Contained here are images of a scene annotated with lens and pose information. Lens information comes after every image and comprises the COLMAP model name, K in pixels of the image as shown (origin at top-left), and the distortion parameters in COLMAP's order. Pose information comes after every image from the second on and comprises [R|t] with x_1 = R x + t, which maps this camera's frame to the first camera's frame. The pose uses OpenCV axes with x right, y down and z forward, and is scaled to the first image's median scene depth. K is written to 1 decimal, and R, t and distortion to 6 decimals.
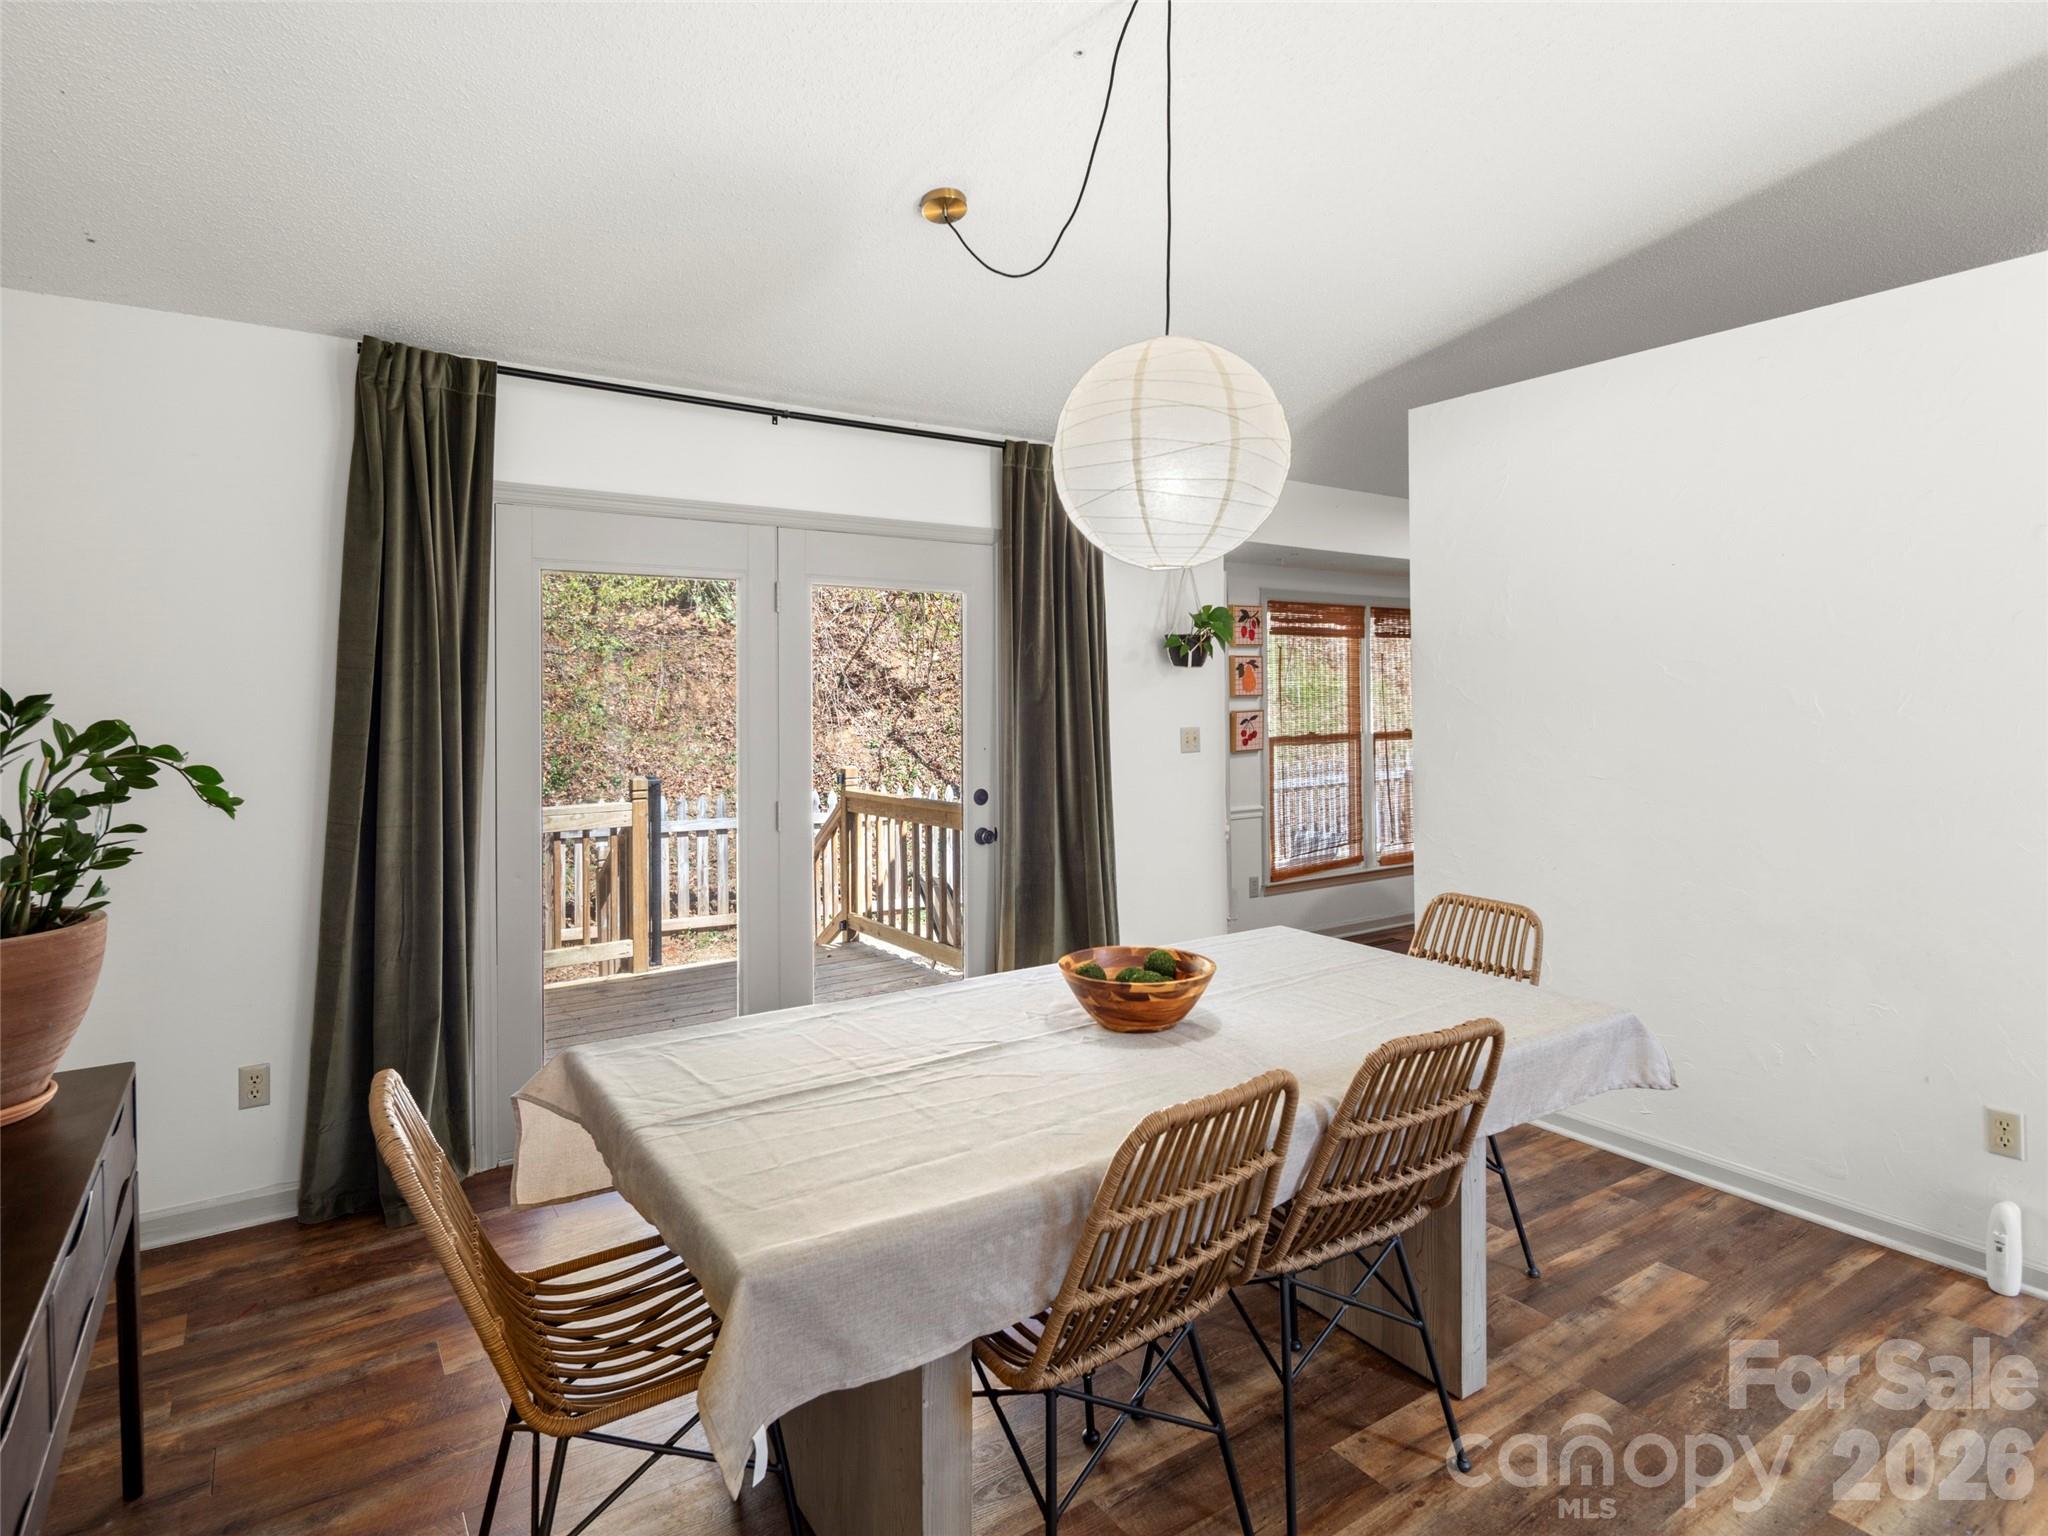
lens RADIAL K [[1120.5, 0, 1071.1], [0, 1120.5, 685.1], [0, 0, 1]] dist [0.003525, -0.006441]
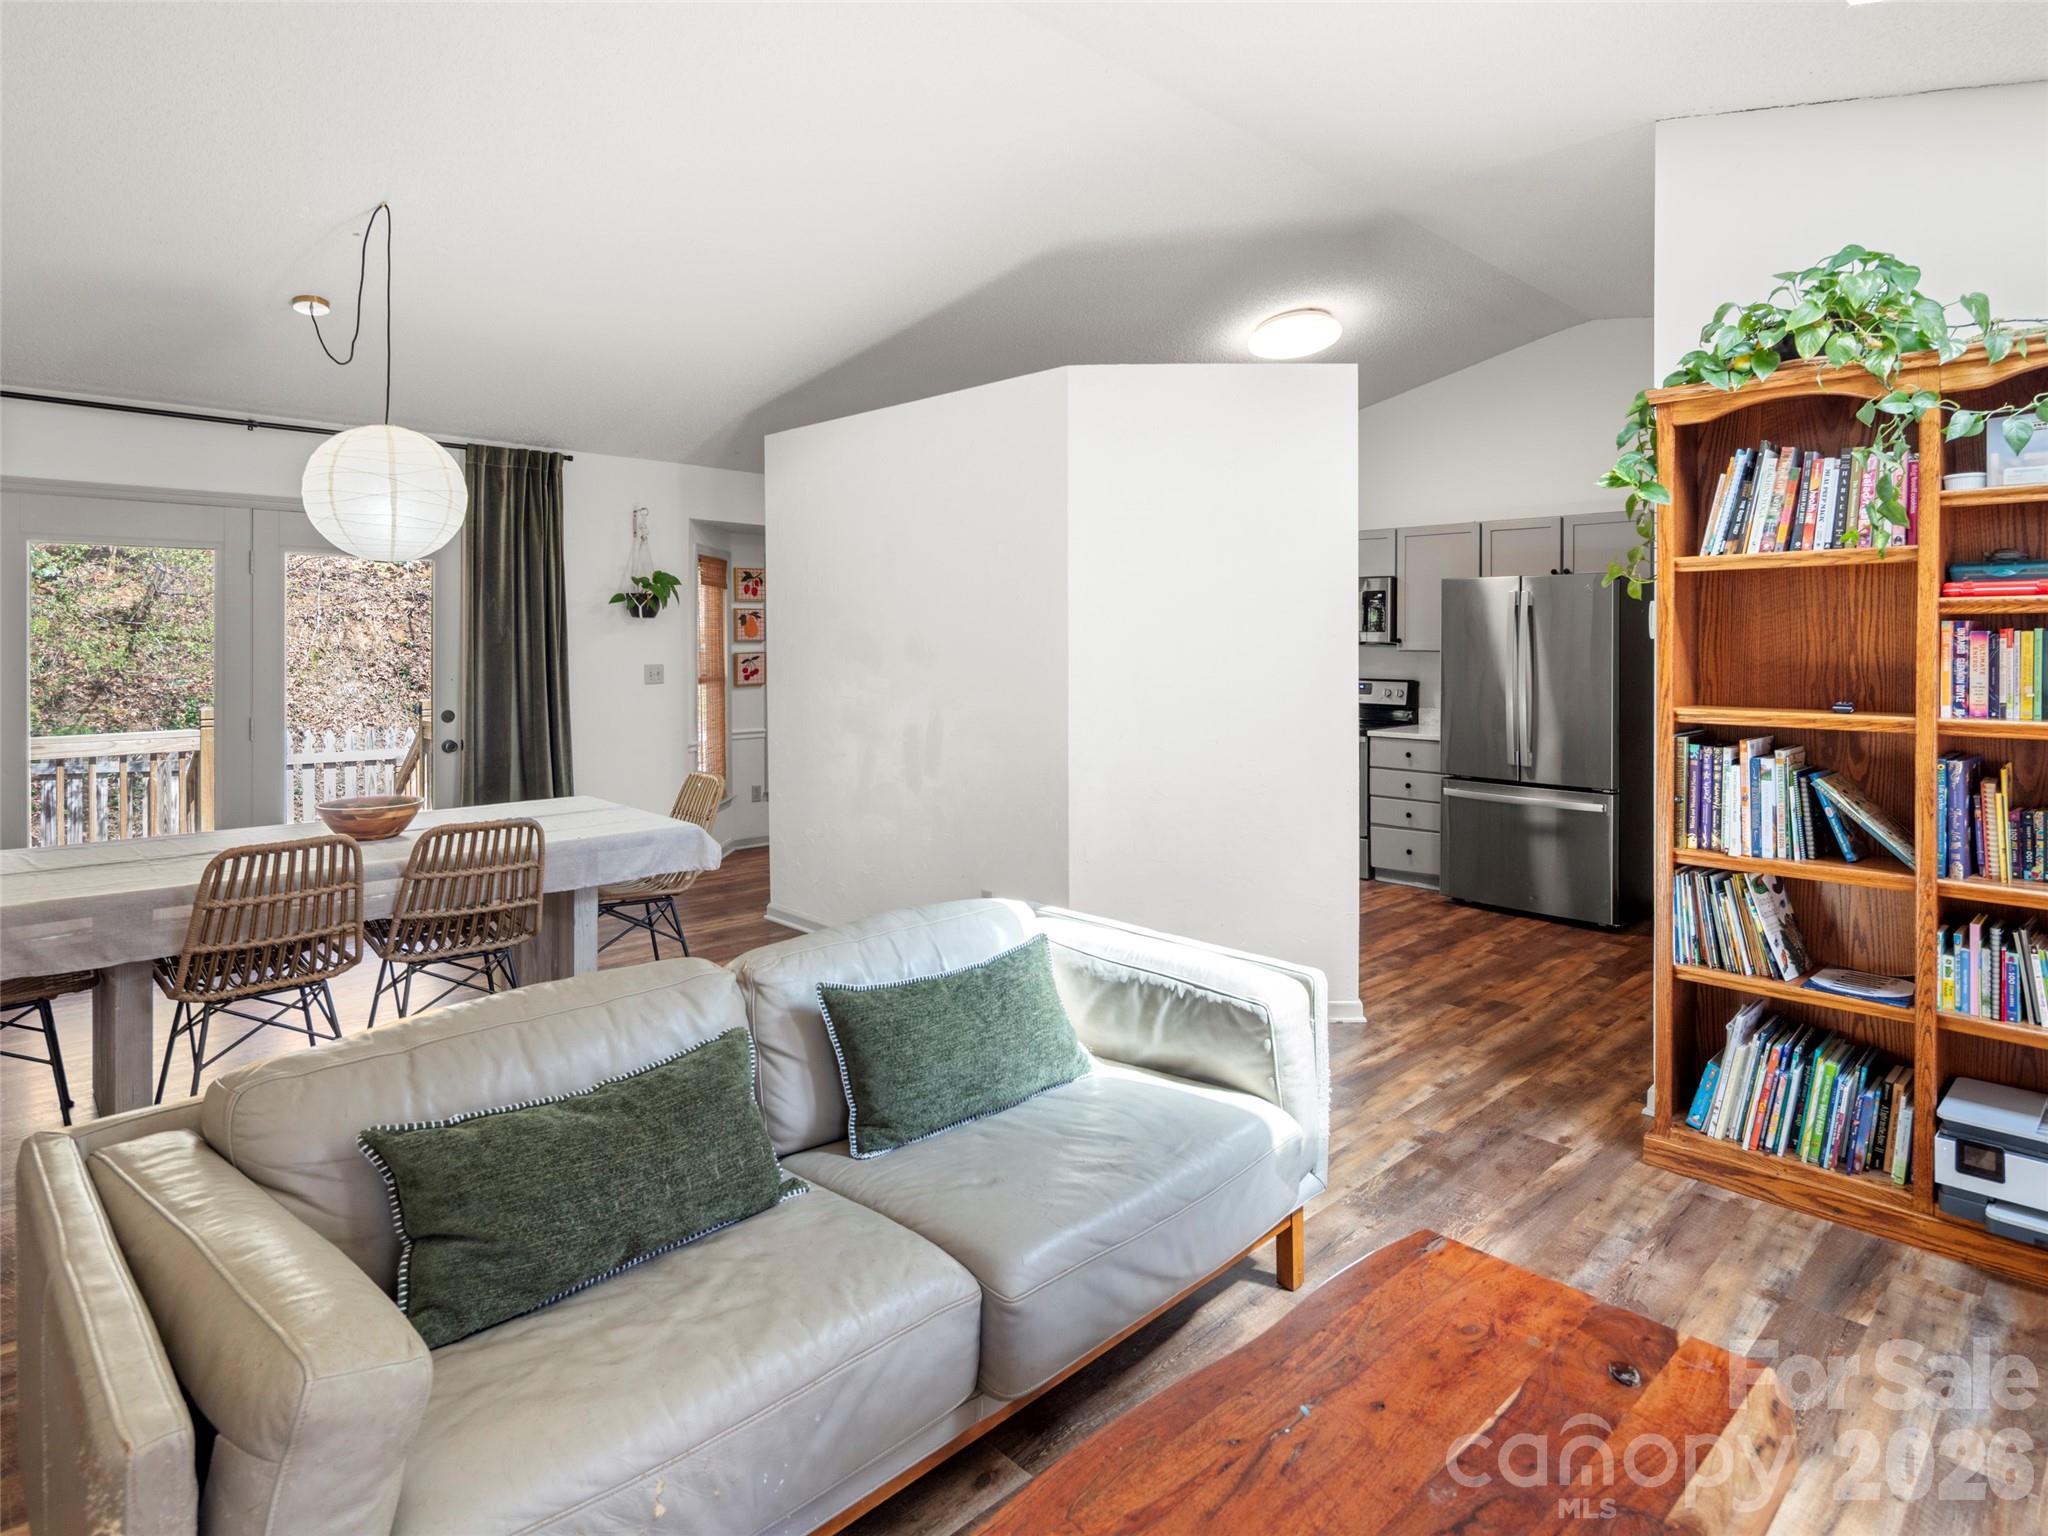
lens RADIAL K [[1120.5, 0, 1055.8], [0, 1120.5, 634.9], [0, 0, 1]] dist [0.003525, -0.006441]
pose [[0.985895, 0.005932, 0.167257, 0.285996], [-0.006776, 0.999967, 0.004473, -0.004501], [-0.167225, -0.005543, 0.985903, -0.289012]]
